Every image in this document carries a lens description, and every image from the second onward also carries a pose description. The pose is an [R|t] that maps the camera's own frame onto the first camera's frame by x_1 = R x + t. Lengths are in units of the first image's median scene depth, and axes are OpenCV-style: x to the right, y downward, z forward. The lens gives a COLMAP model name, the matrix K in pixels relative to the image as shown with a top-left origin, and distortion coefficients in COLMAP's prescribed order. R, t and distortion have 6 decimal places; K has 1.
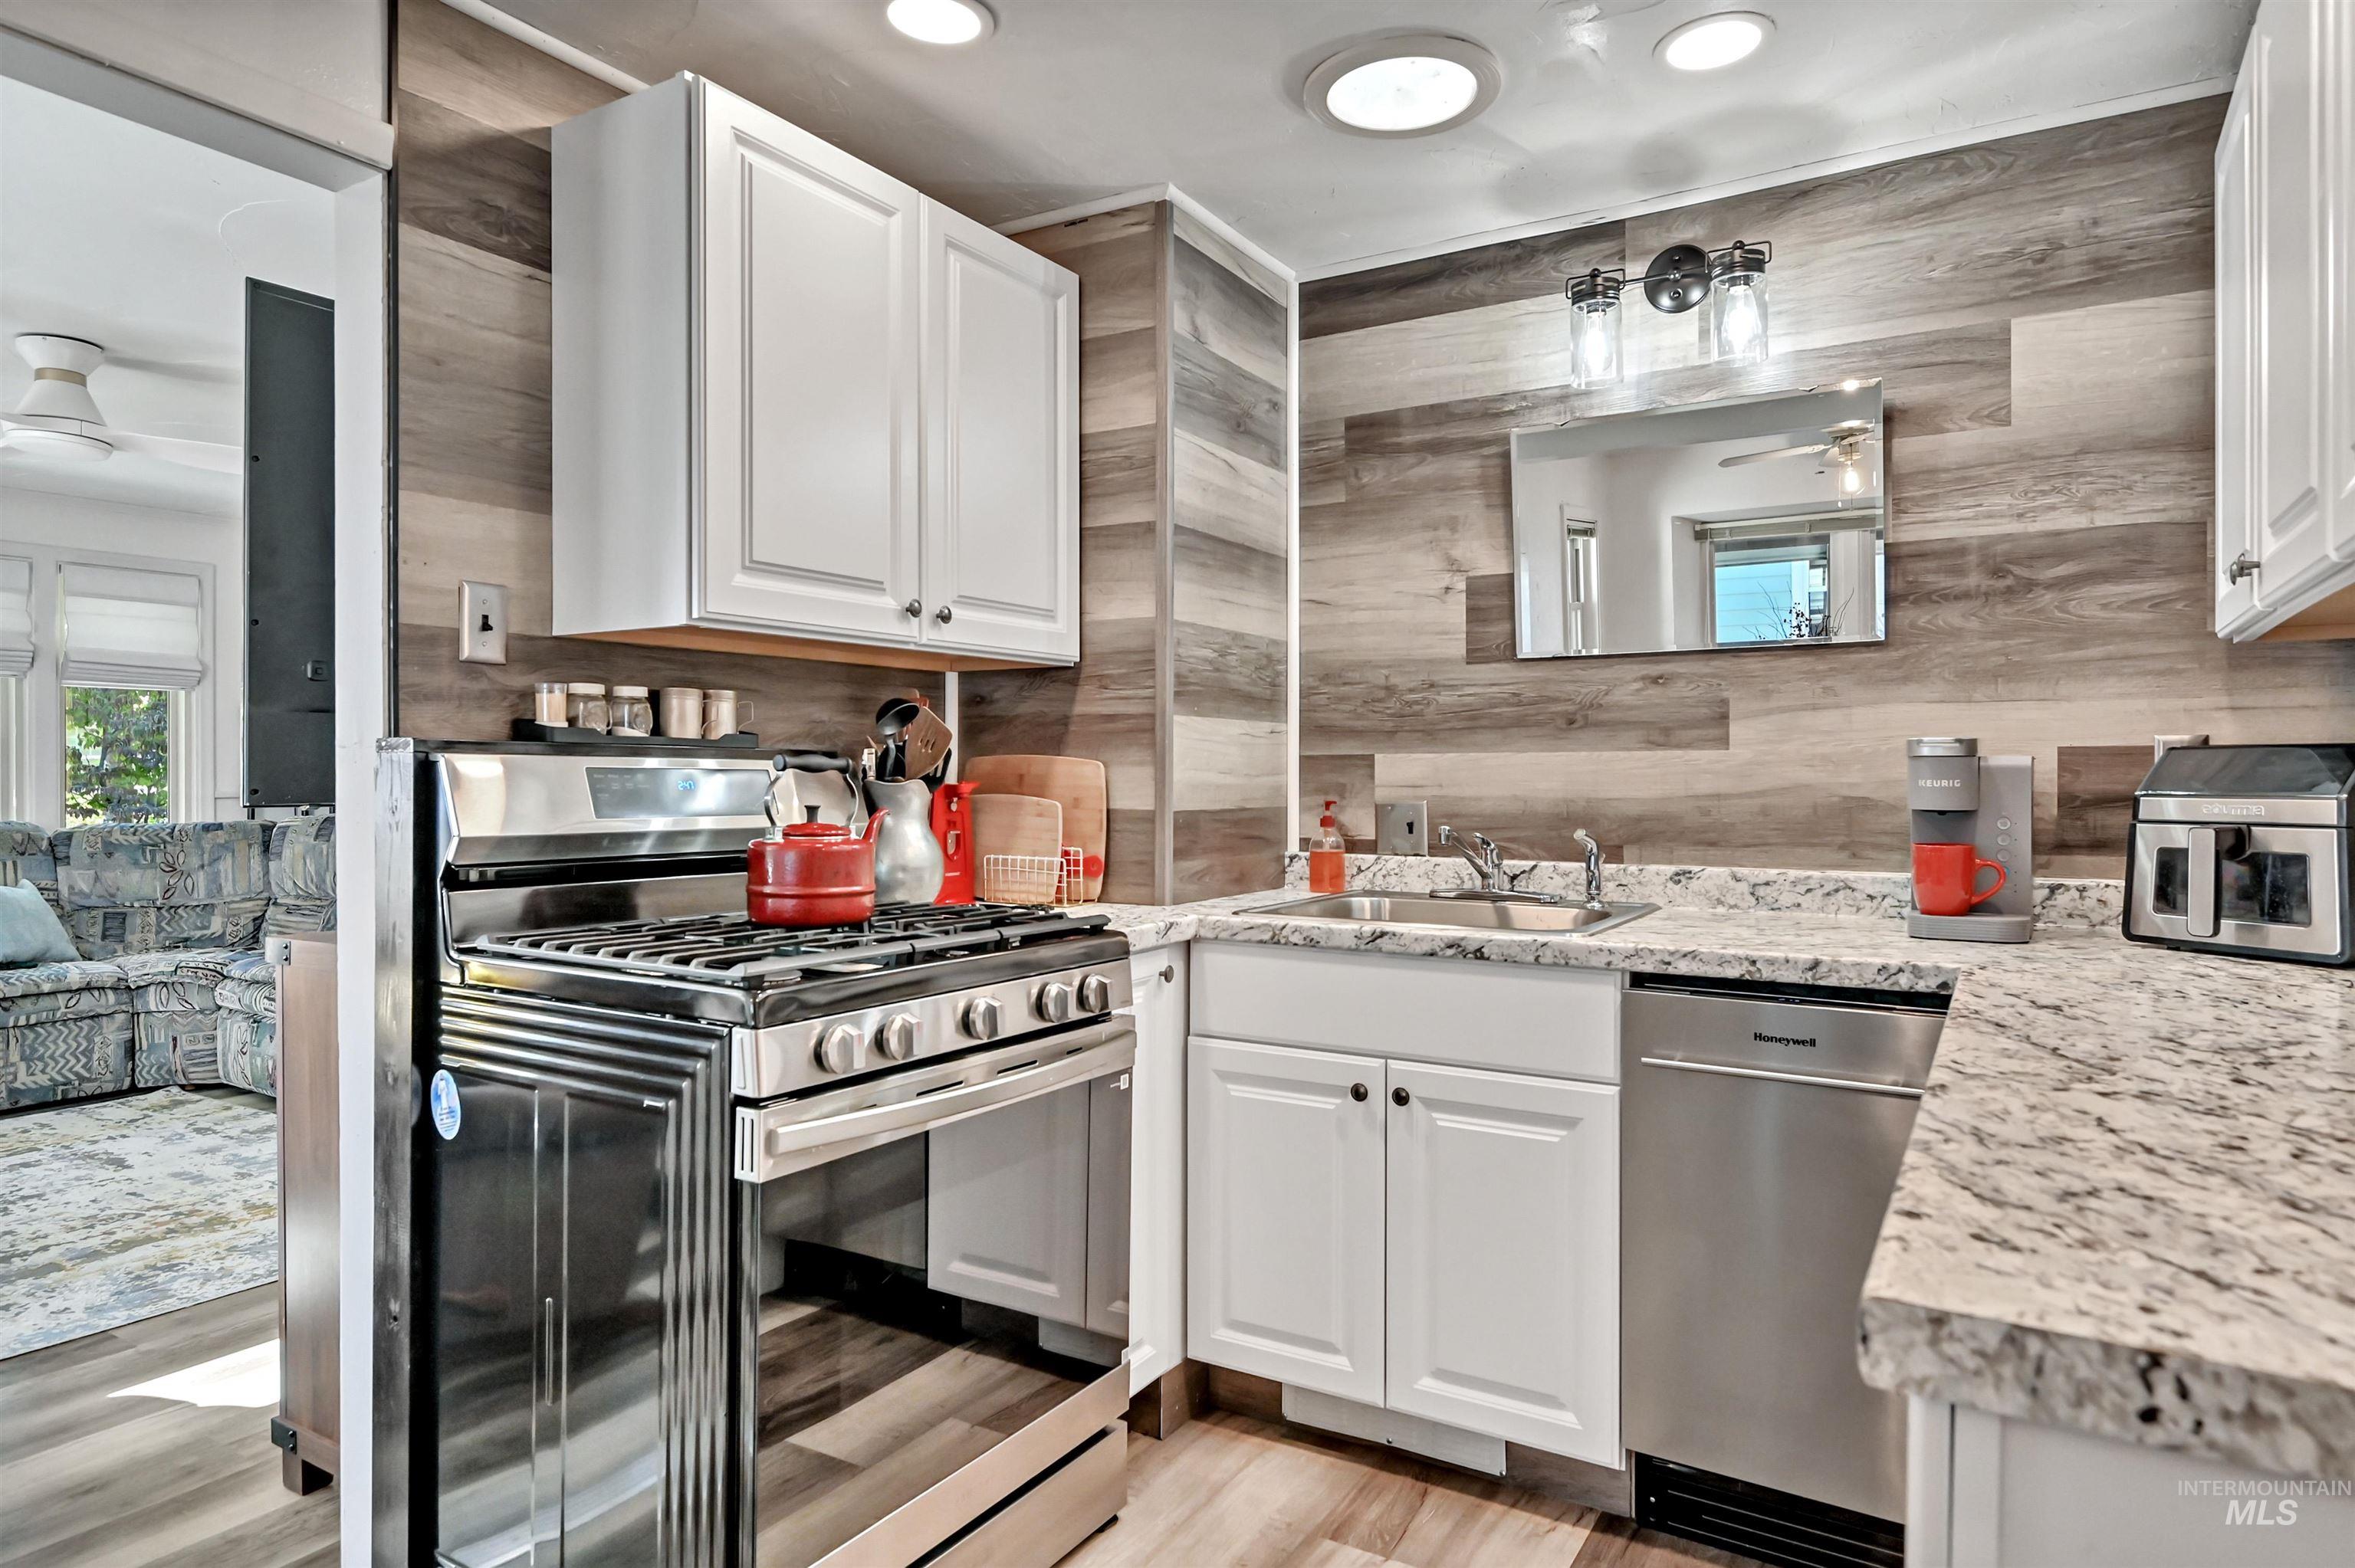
lens RADIAL K [[1383.1, 0, 1175.8], [0, 1383.1, 778.5], [0, 0, 1]] dist [0.001243, -0.000150]
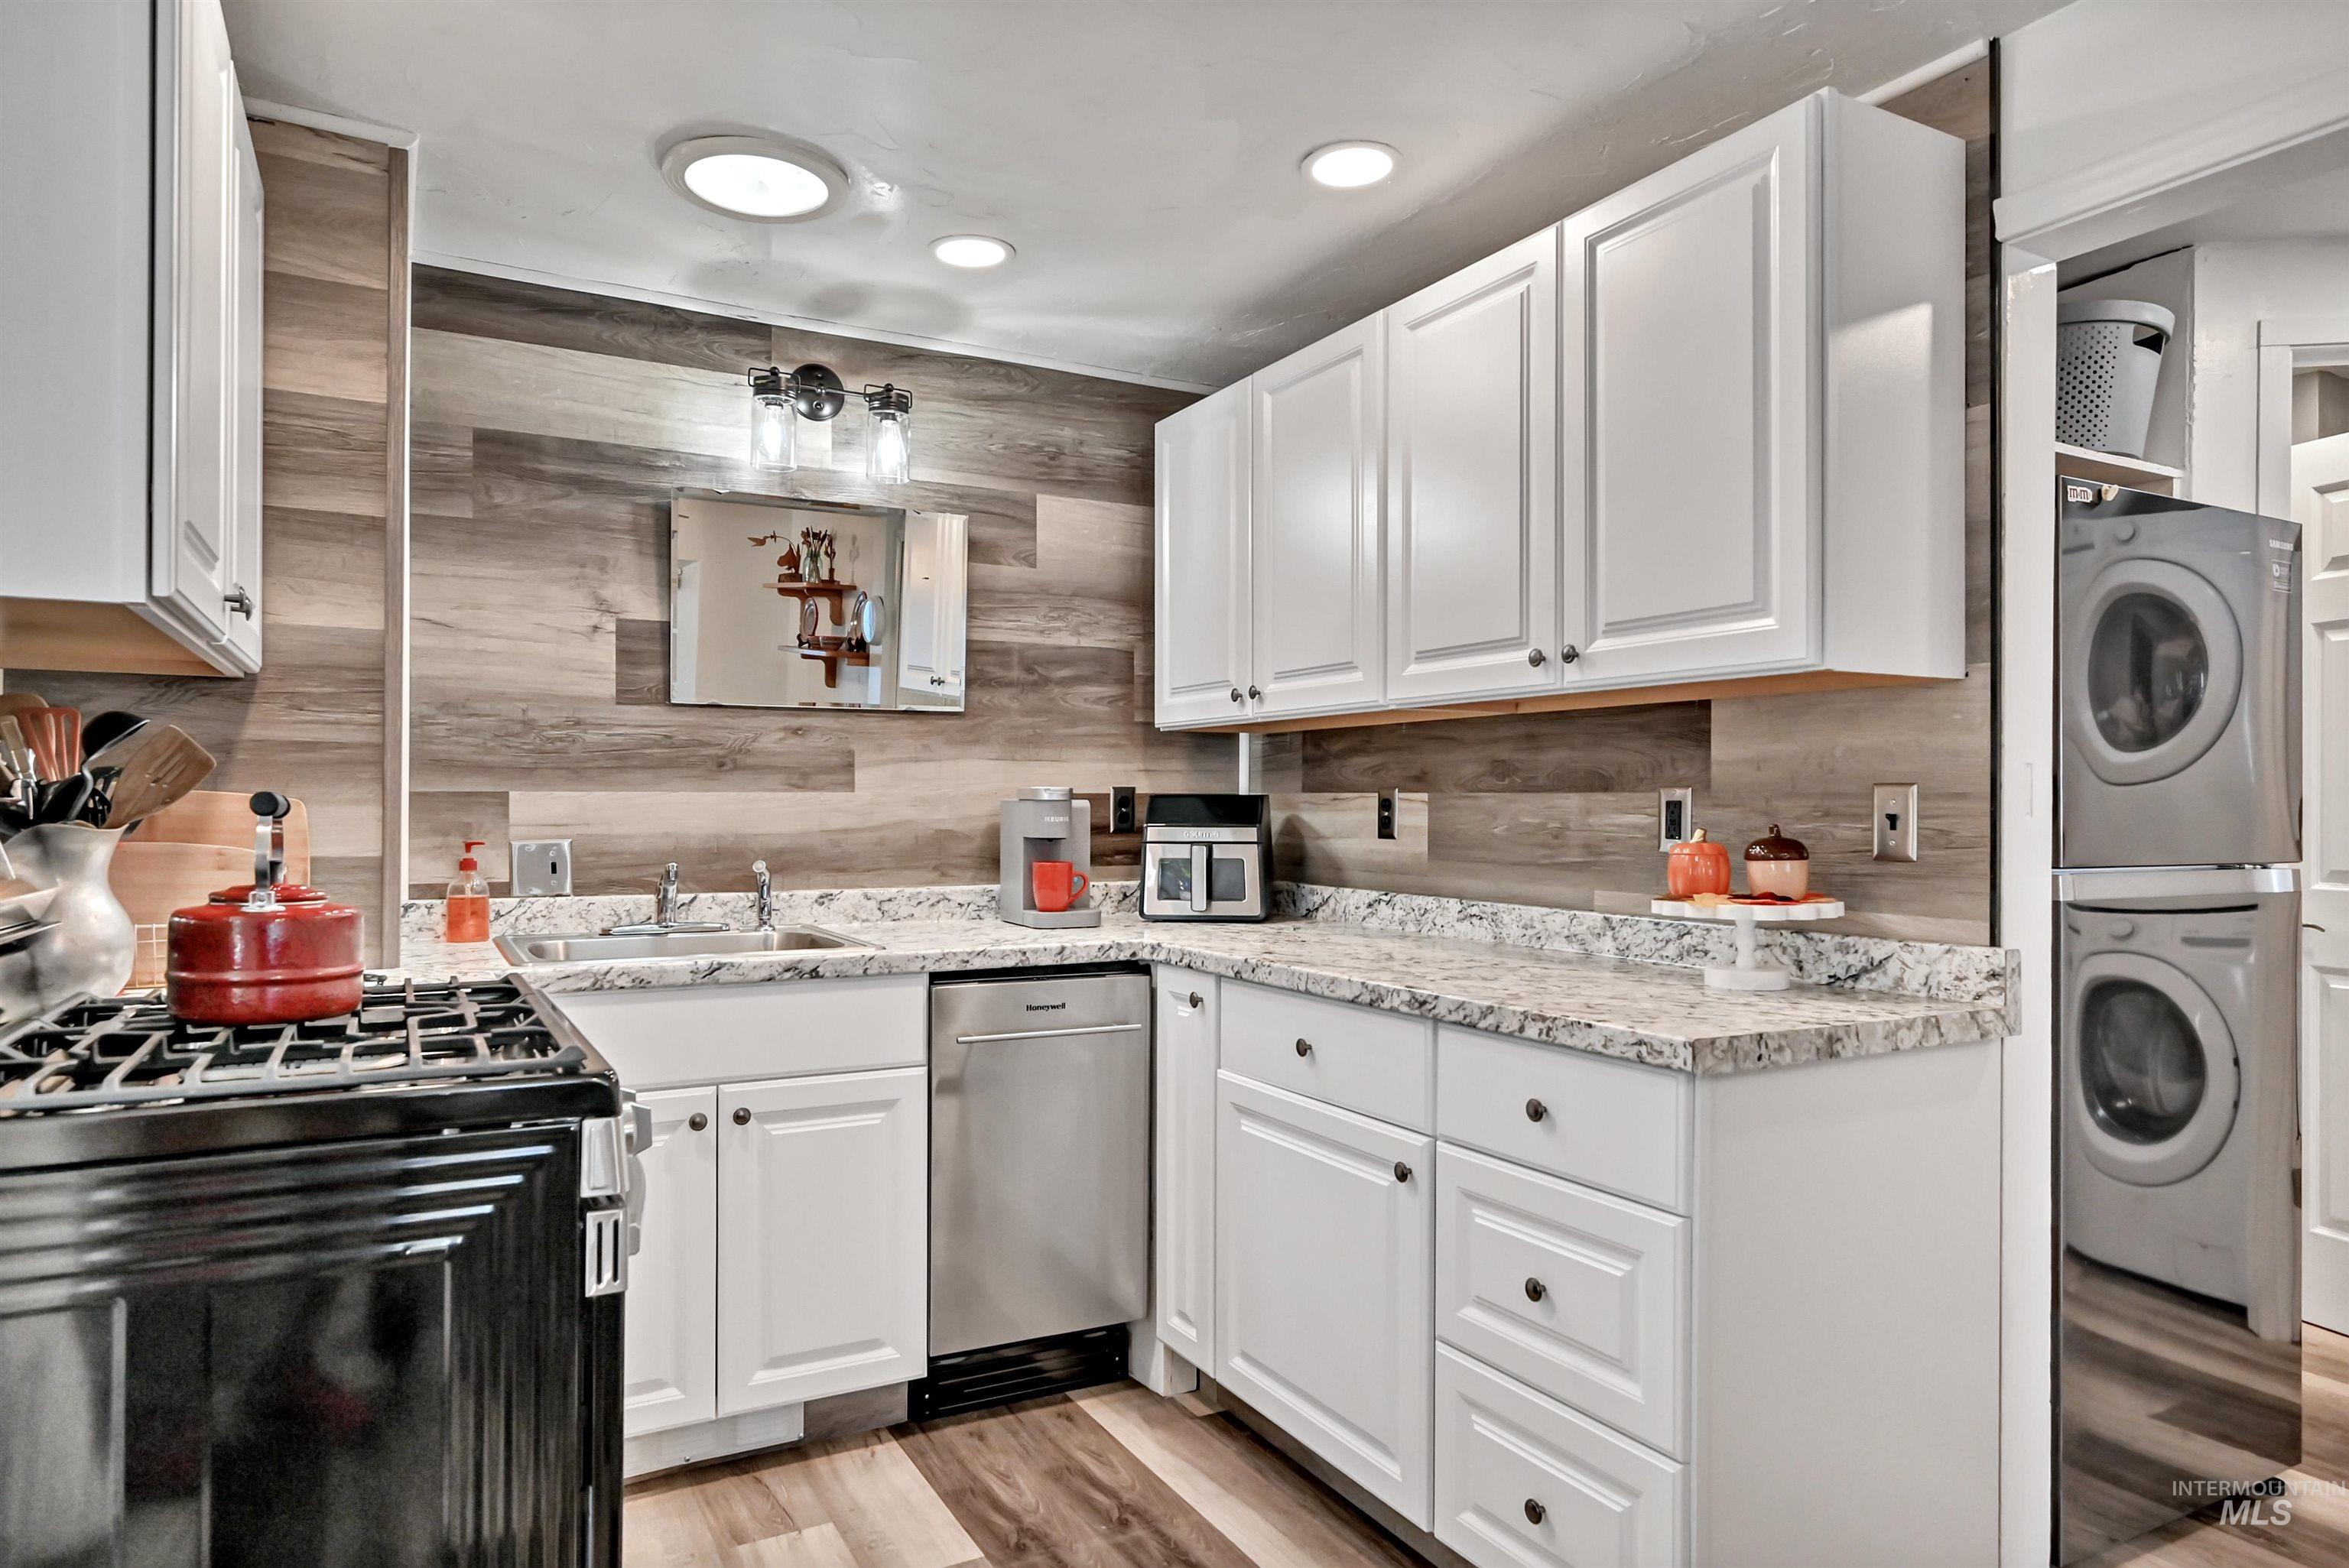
lens RADIAL K [[1379.6, 0, 1178.0], [0, 1379.6, 798.5], [0, 0, 1]] dist [0.001243, -0.000150]
pose [[0.494762, 0.005549, 0.869011, -0.536724], [0.001600, 0.999972, -0.007296, -0.006195], [-0.869027, 0.005000, 0.494740, 0.161028]]
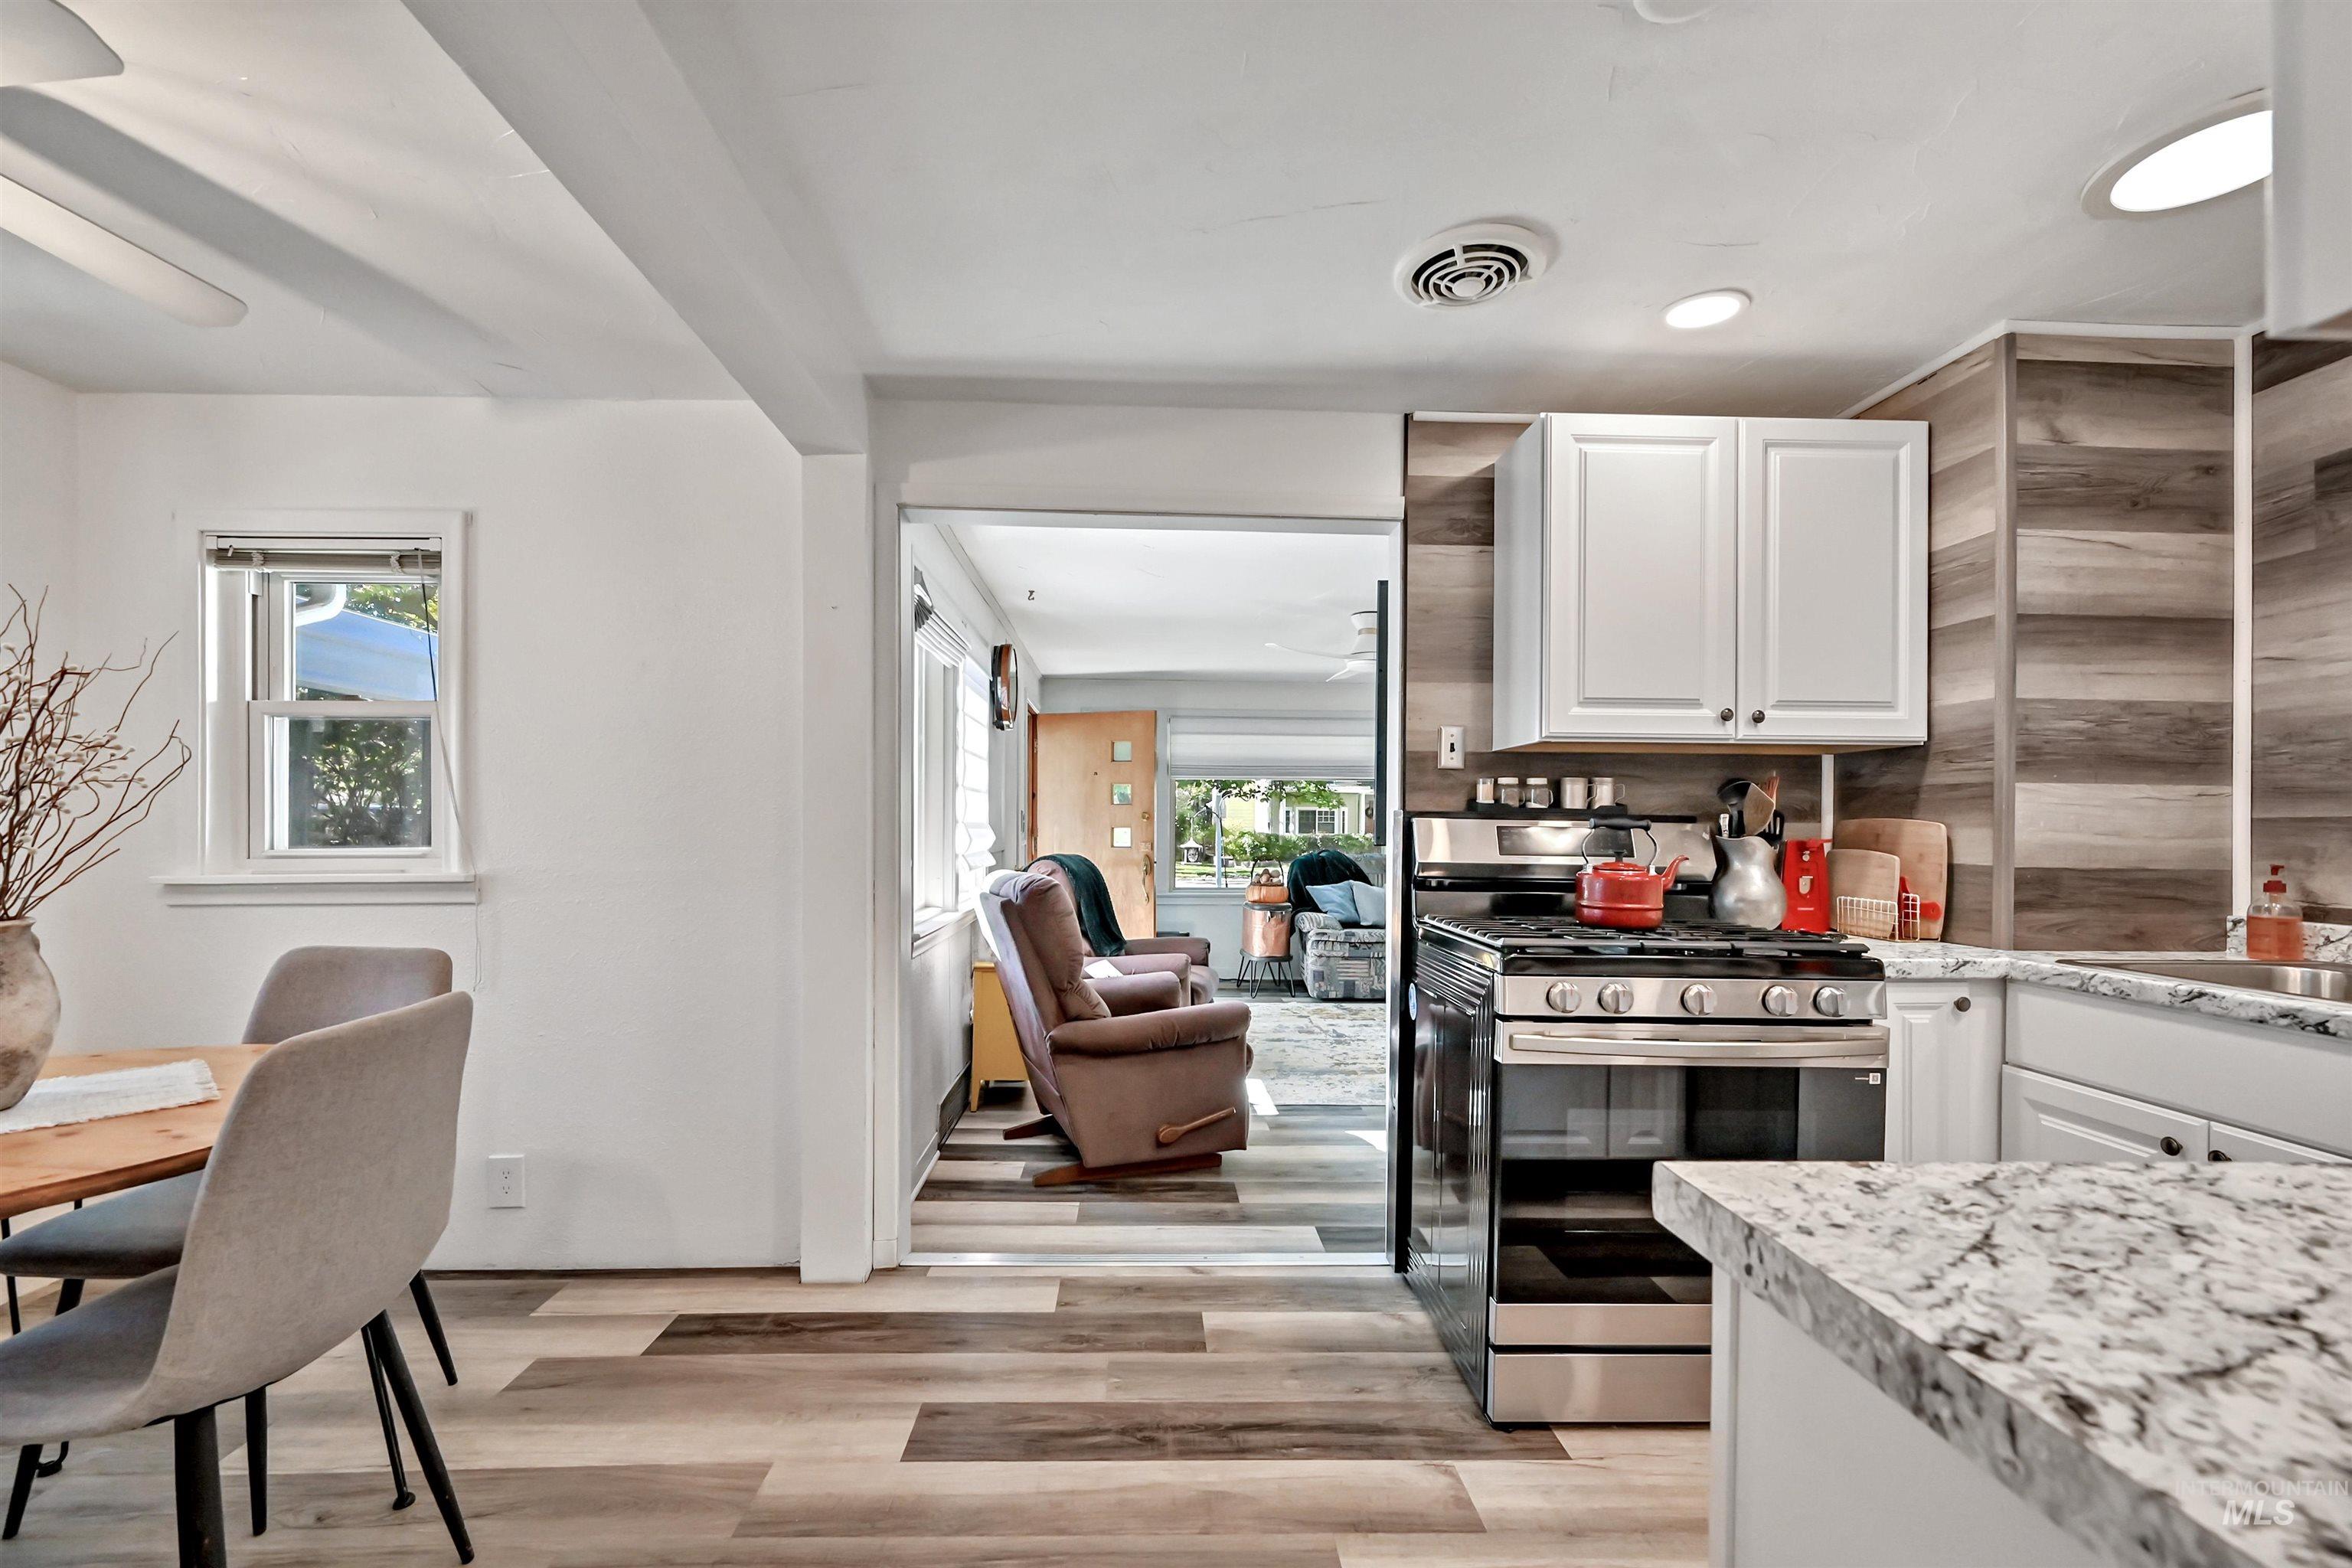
lens RADIAL K [[973.6, 0, 1173.3], [0, 973.6, 823.8], [0, 0, 1]] dist [-0.000010, 0.000219]
pose [[0.551477, 0.001407, -0.834189, 0.298155], [-0.012961, 0.999892, -0.006881, 0.002355], [0.834089, 0.014606, 0.551436, -0.016505]]
